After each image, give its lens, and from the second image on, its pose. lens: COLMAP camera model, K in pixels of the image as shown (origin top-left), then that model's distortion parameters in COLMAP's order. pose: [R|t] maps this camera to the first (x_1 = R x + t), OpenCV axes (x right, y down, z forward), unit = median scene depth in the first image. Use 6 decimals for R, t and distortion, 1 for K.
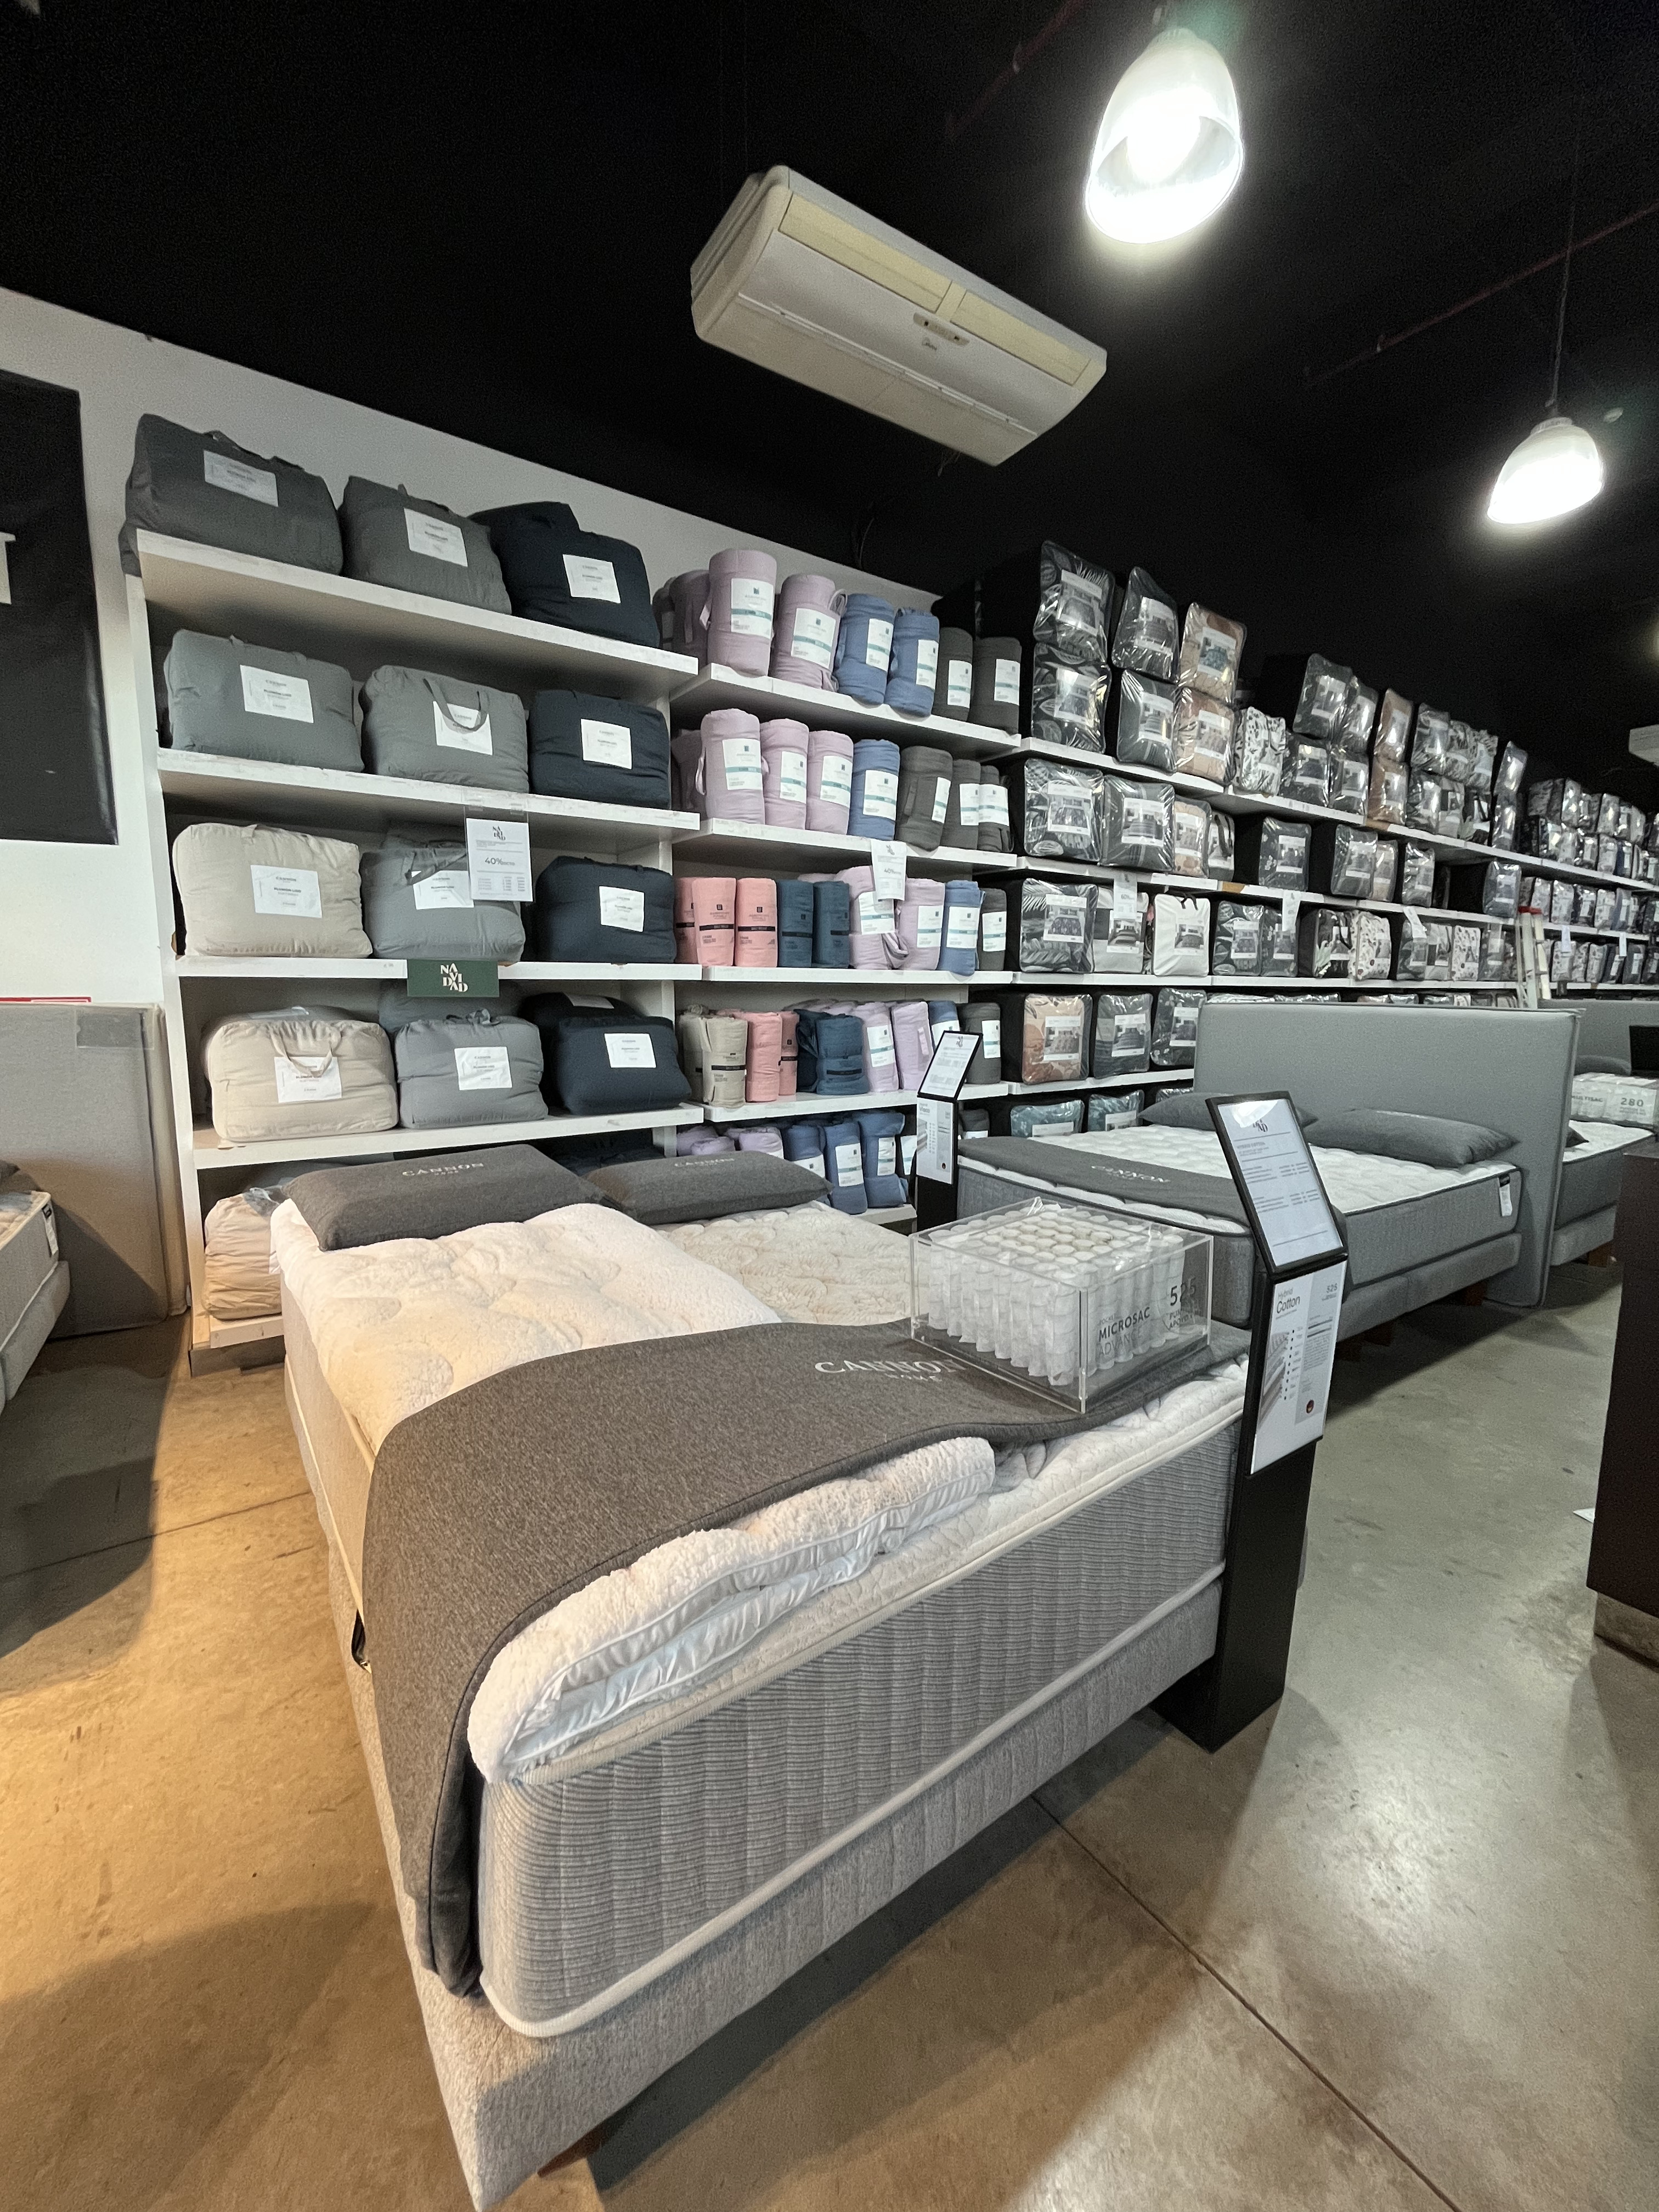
lens RADIAL K [[891.7, 0, 829.5], [0, 891.7, 1106.0], [0, 0, 1]] dist [-0.001873, 0.000199]
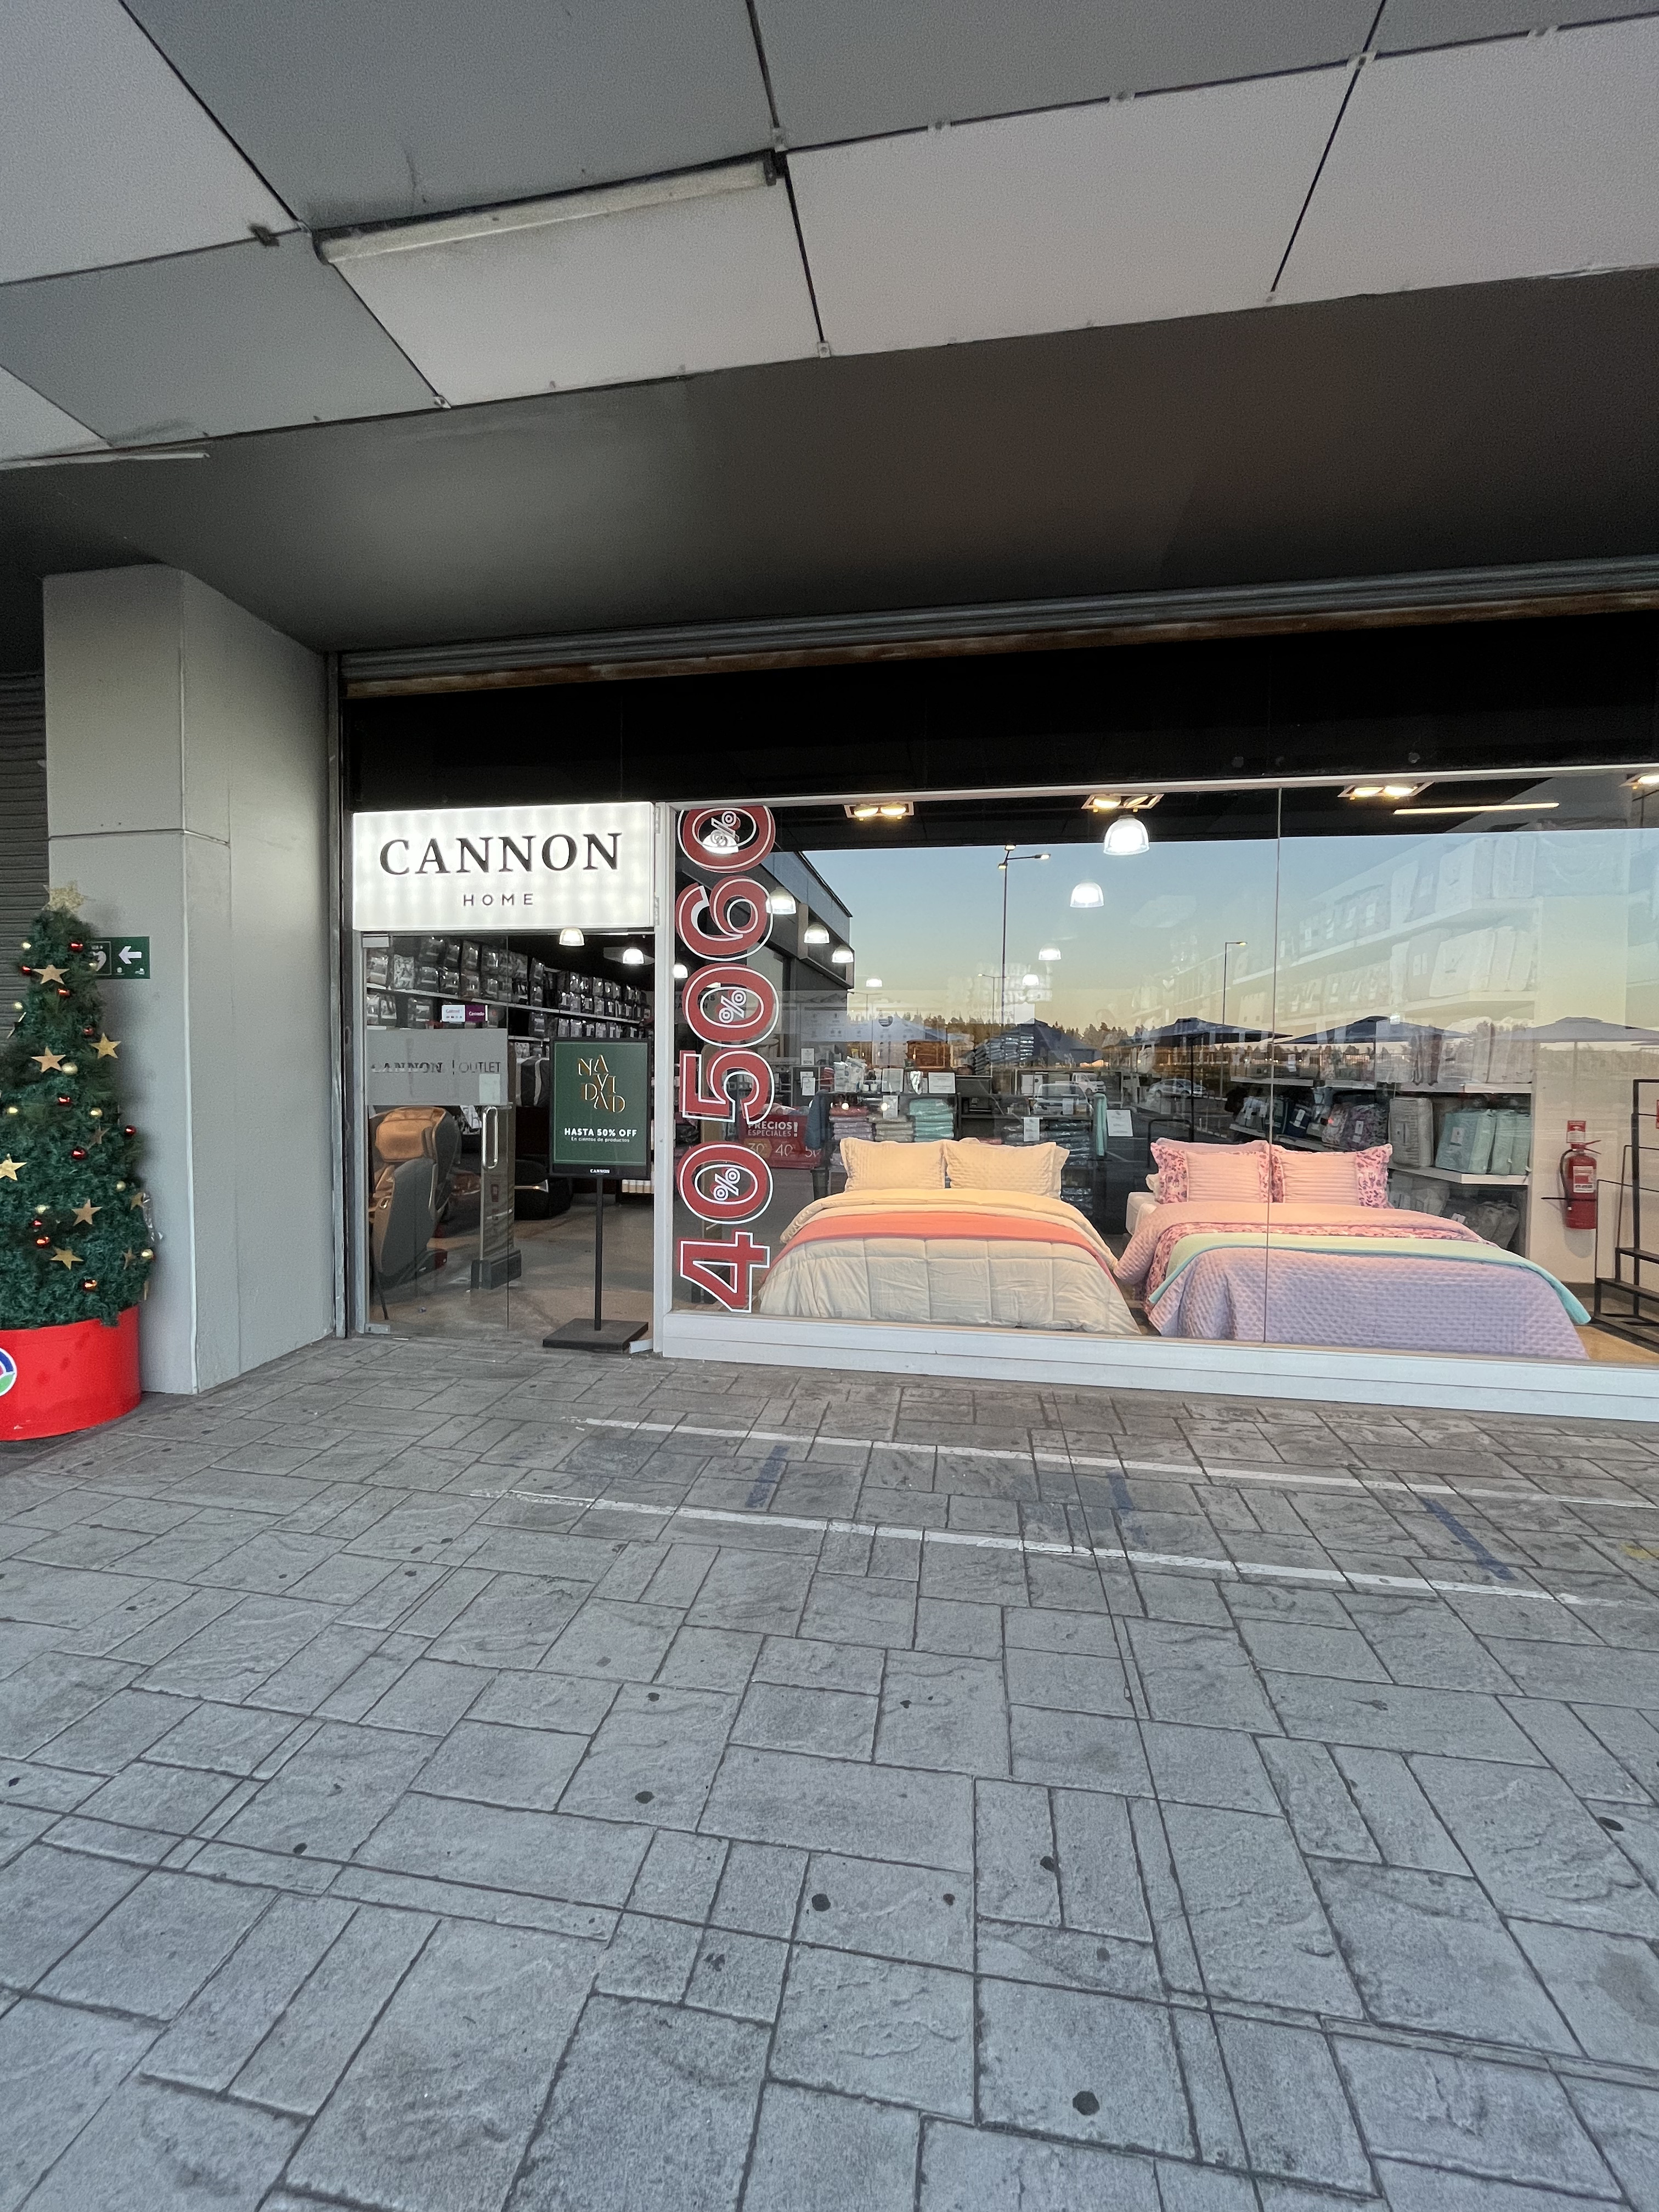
lens RADIAL K [[891.7, 0, 829.5], [0, 891.7, 1106.0], [0, 0, 1]] dist [-0.001873, 0.000199]
pose [[0.695405, -0.025928, 0.718150, -0.369324], [0.082277, 0.995650, -0.043725, 0.125783], [-0.713892, 0.089494, 0.694514, -1.212594]]
